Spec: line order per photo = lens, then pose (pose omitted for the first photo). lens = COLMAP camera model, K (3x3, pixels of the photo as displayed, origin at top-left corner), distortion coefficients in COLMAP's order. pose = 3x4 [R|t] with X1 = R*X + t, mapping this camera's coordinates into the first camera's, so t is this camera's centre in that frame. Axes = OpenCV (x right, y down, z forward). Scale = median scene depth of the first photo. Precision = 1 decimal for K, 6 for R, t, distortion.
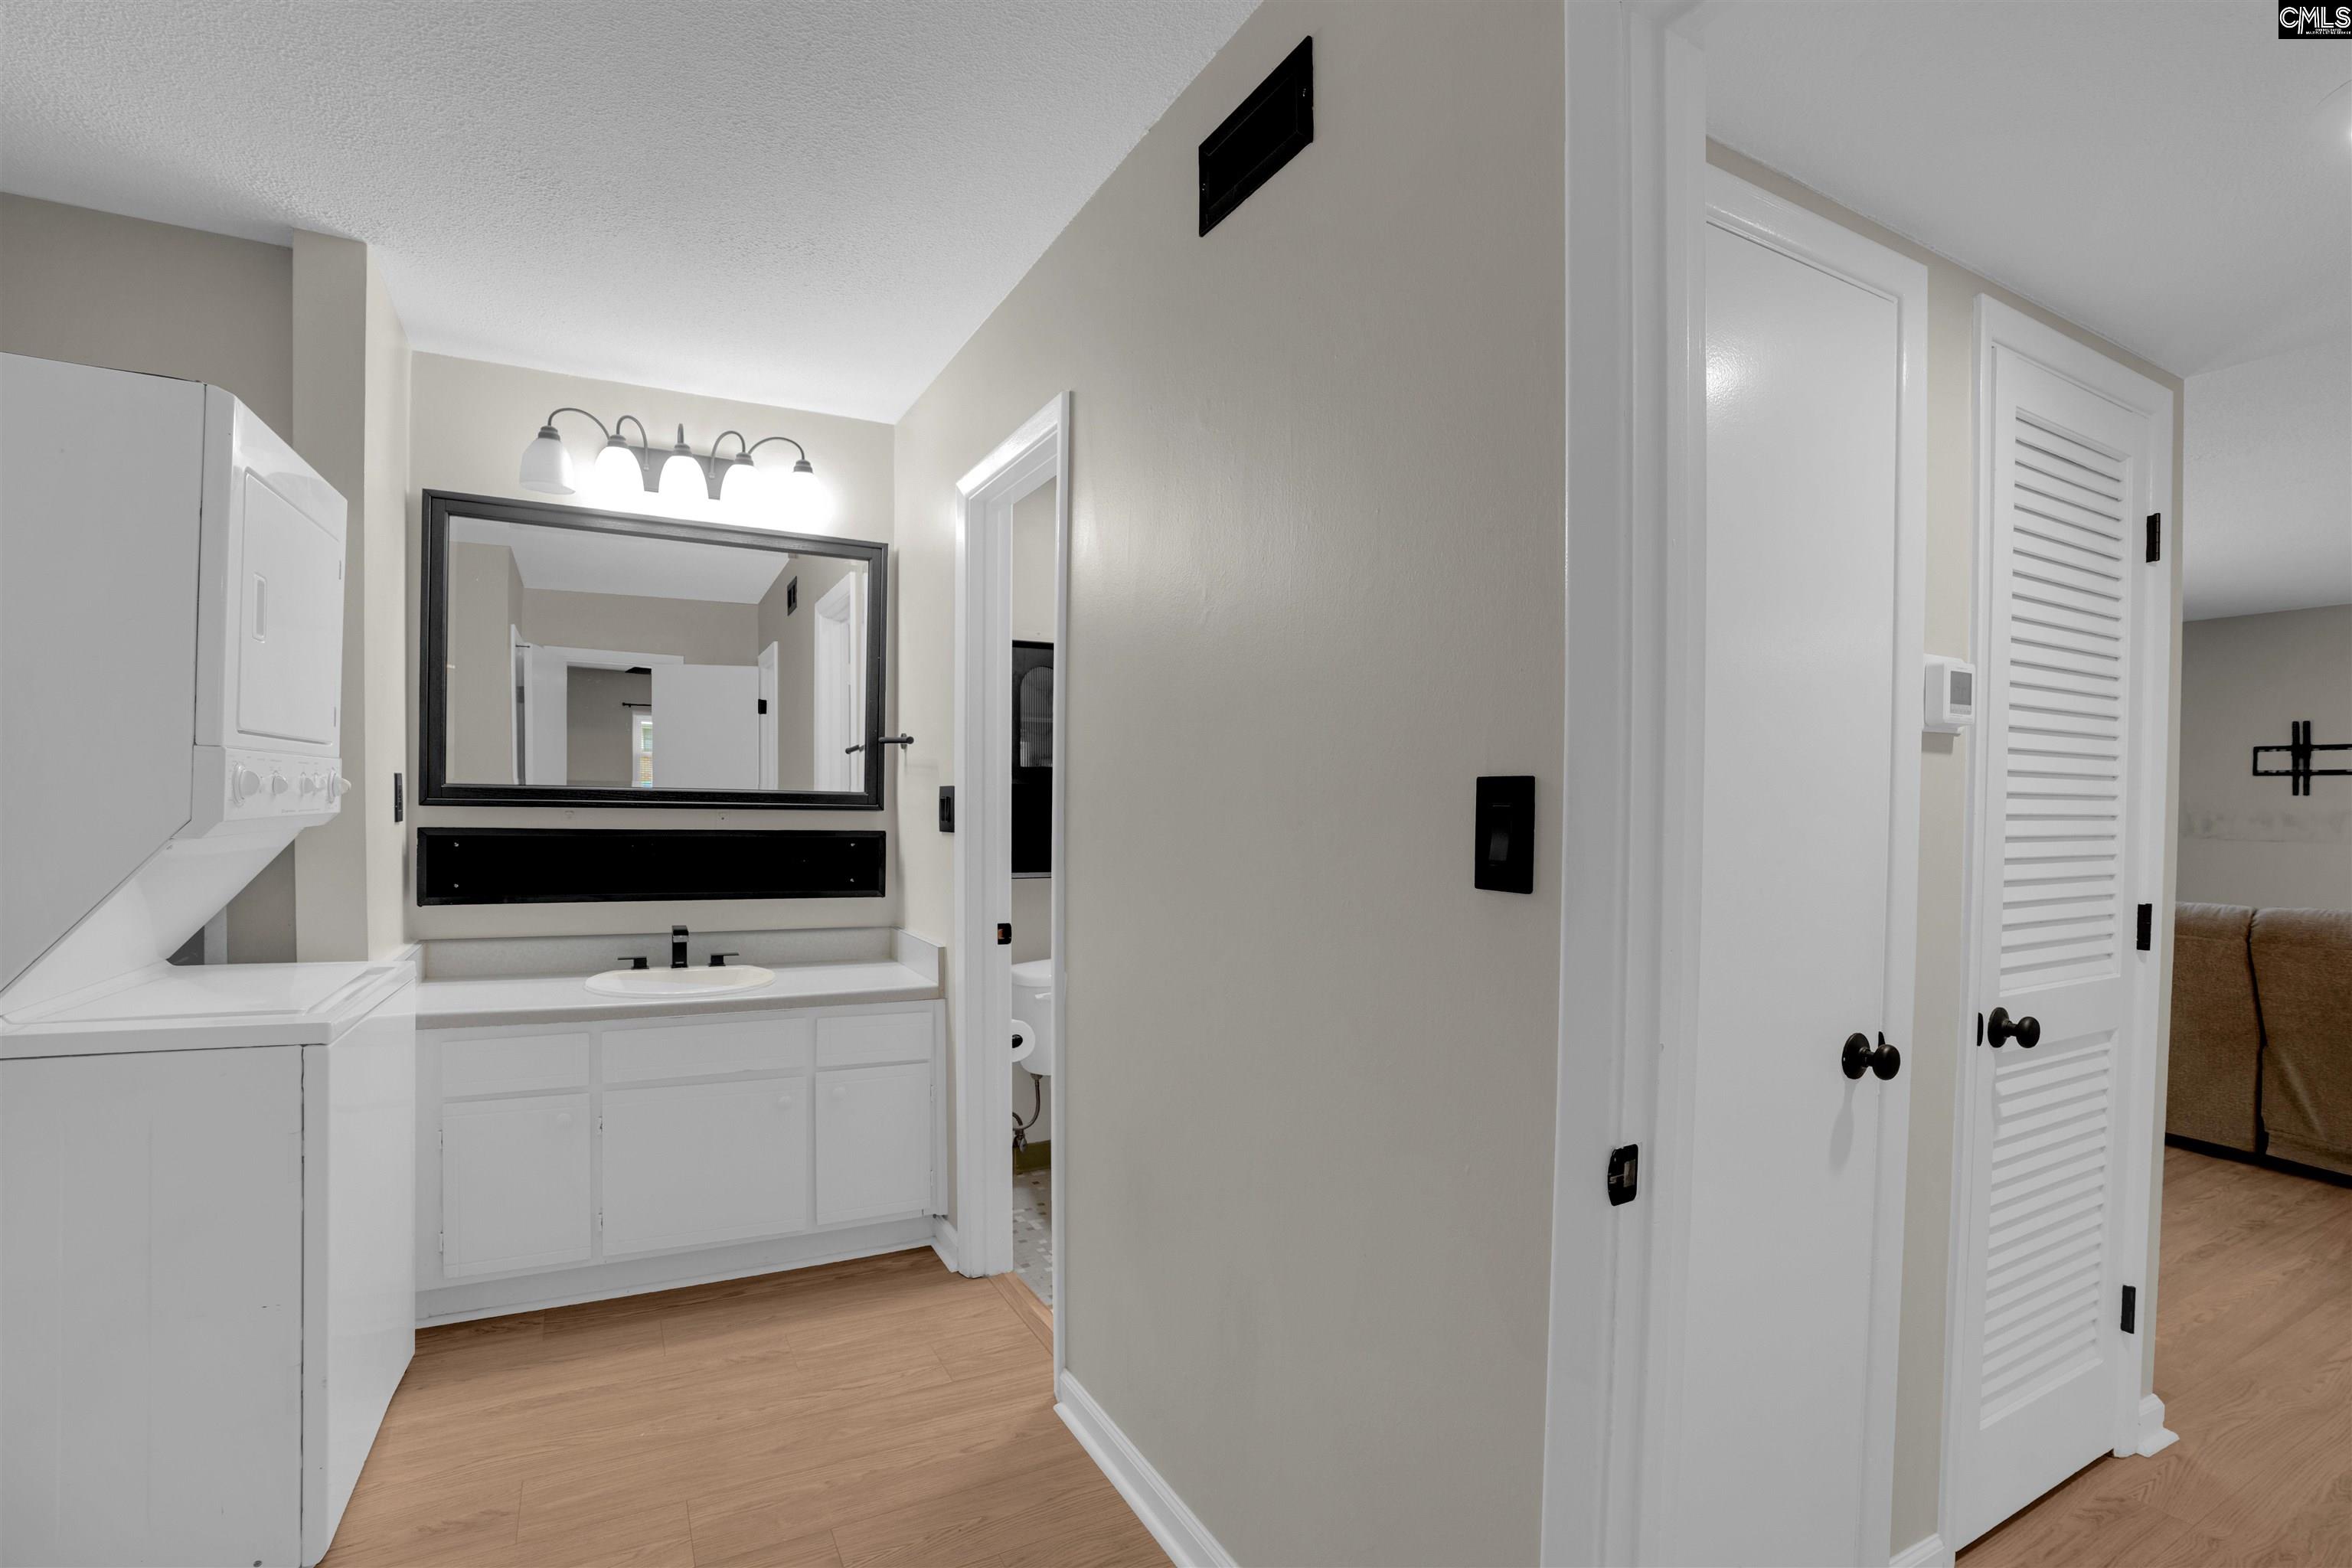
lens RADIAL K [[1097.0, 0, 1177.6], [0, 1097.0, 806.4], [0, 0, 1]] dist [-0.069063, 0.024573]
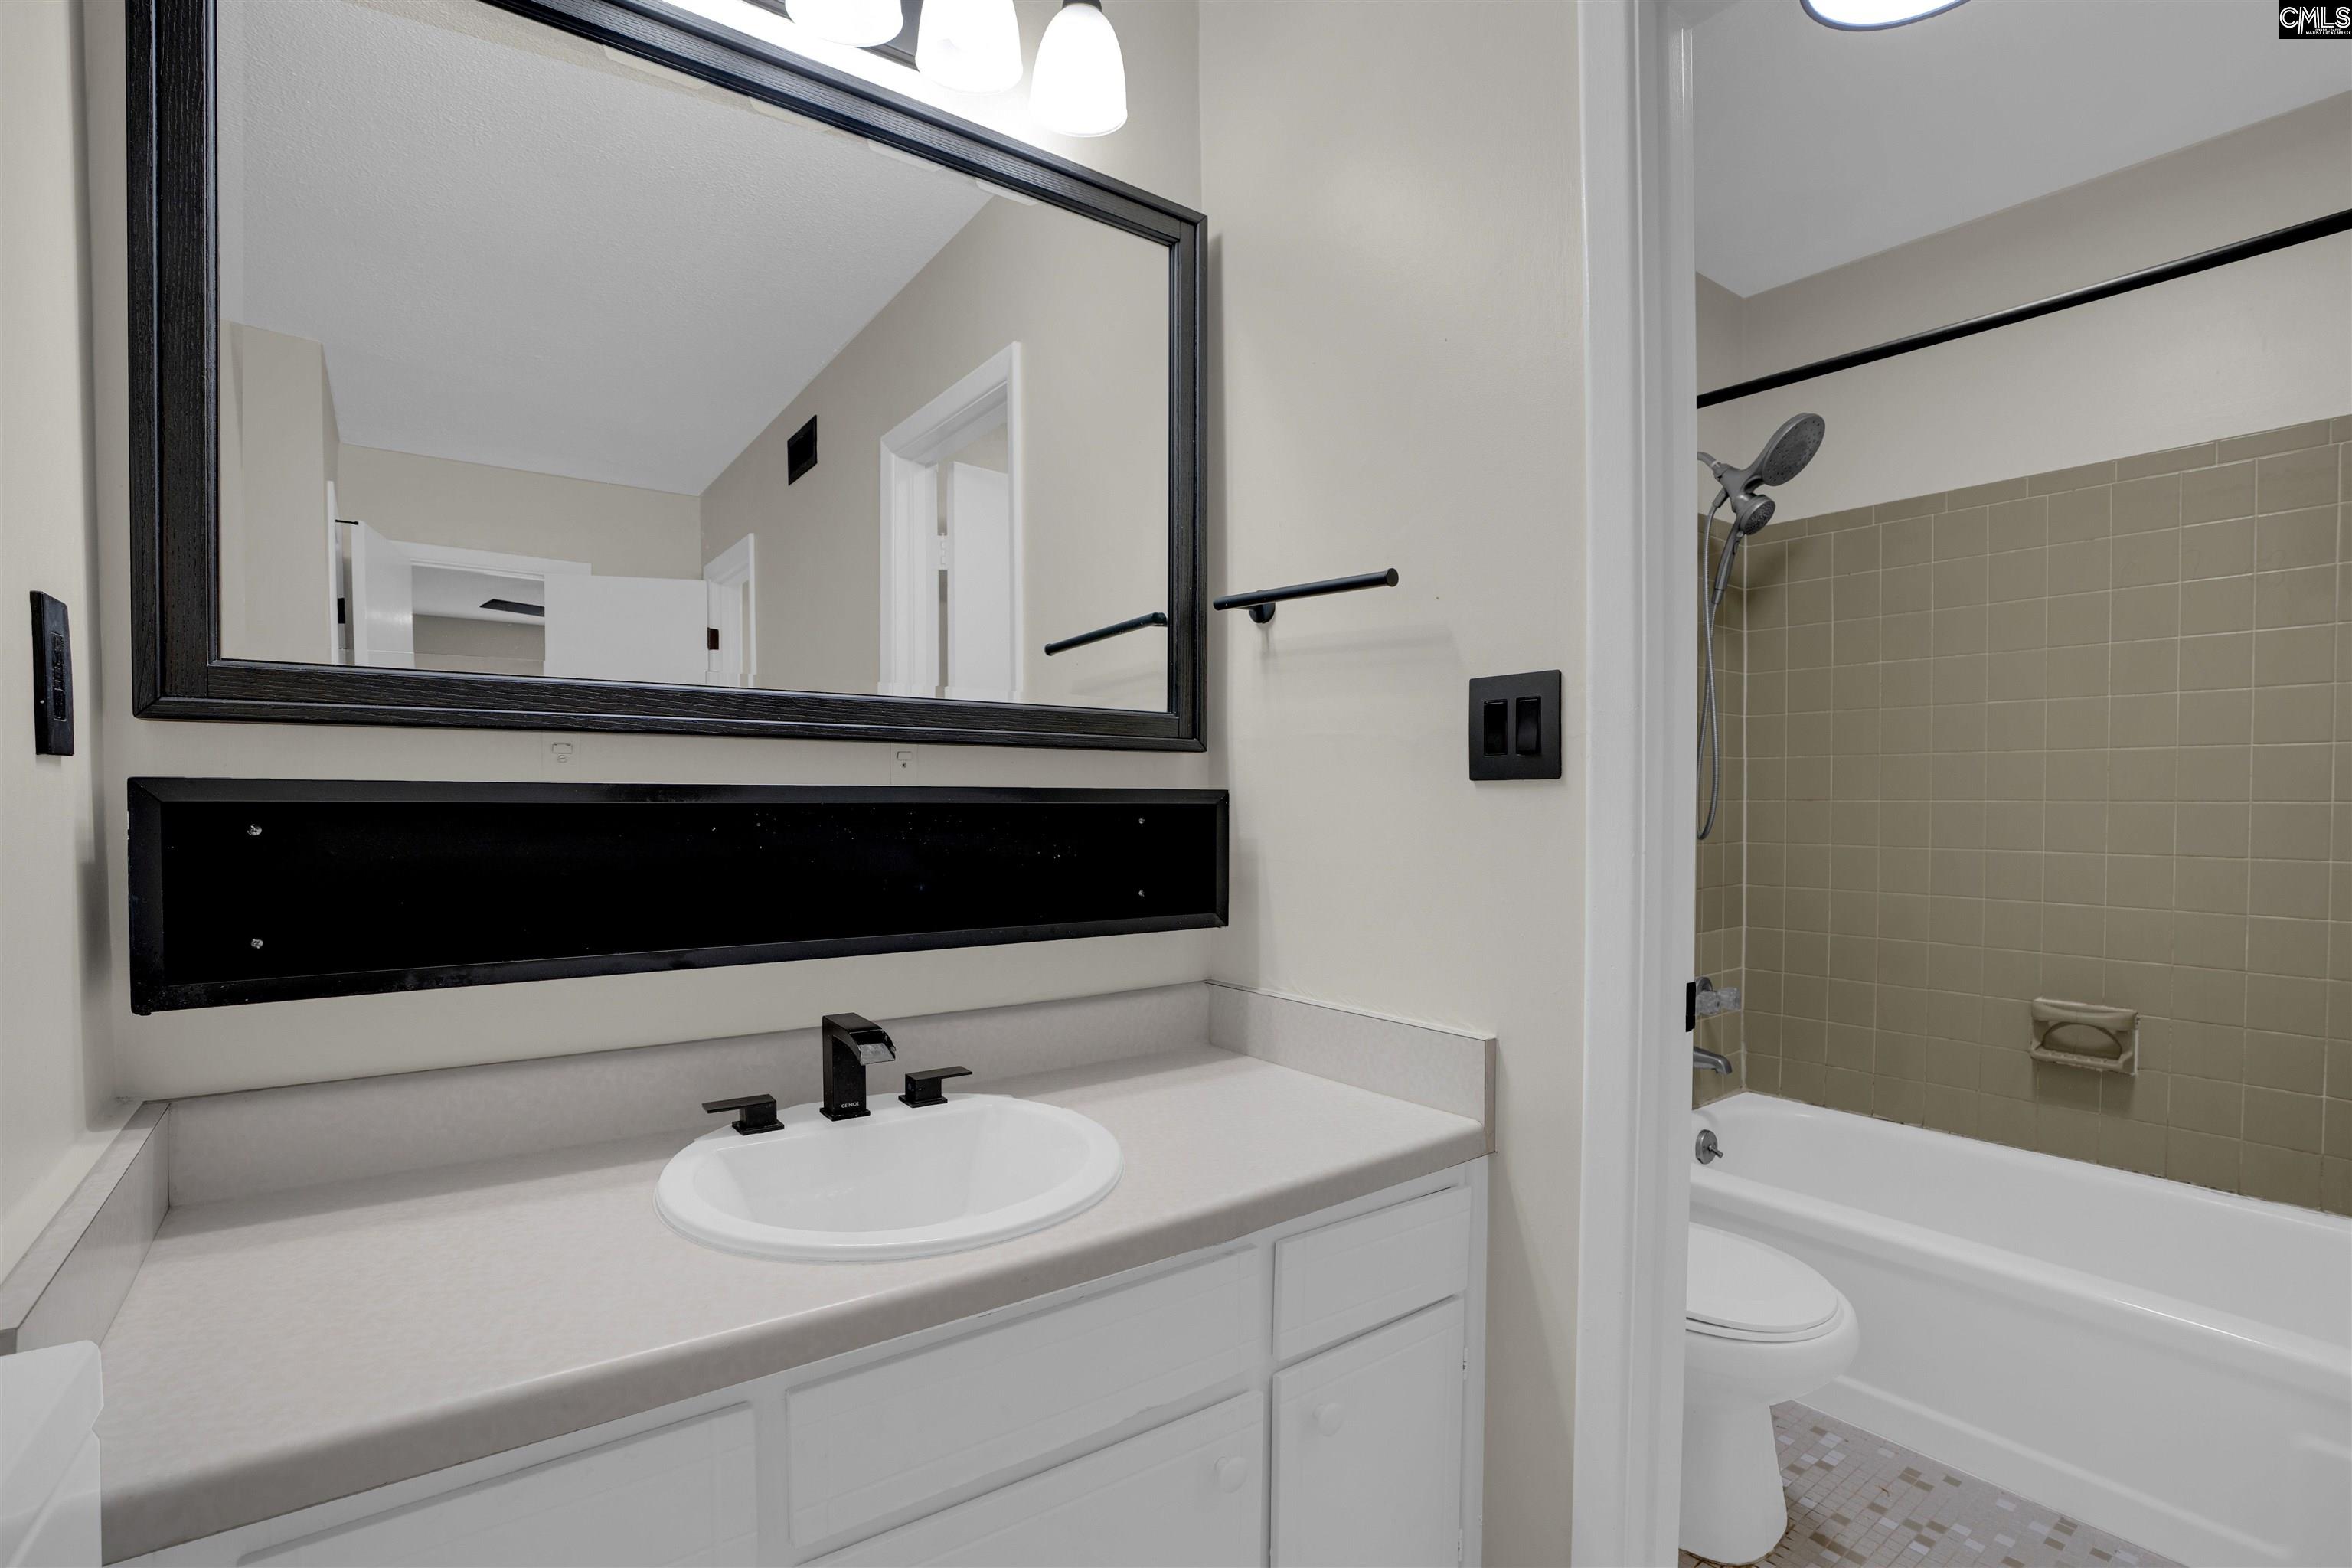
lens RADIAL K [[1097.0, 0, 1177.6], [0, 1097.0, 806.4], [0, 0, 1]] dist [-0.069063, 0.024573]
pose [[0.989671, -0.013848, 0.142685, -0.393746], [0.012841, 0.999886, 0.007979, 0.027970], [-0.142779, -0.006064, 0.989736, 0.568949]]
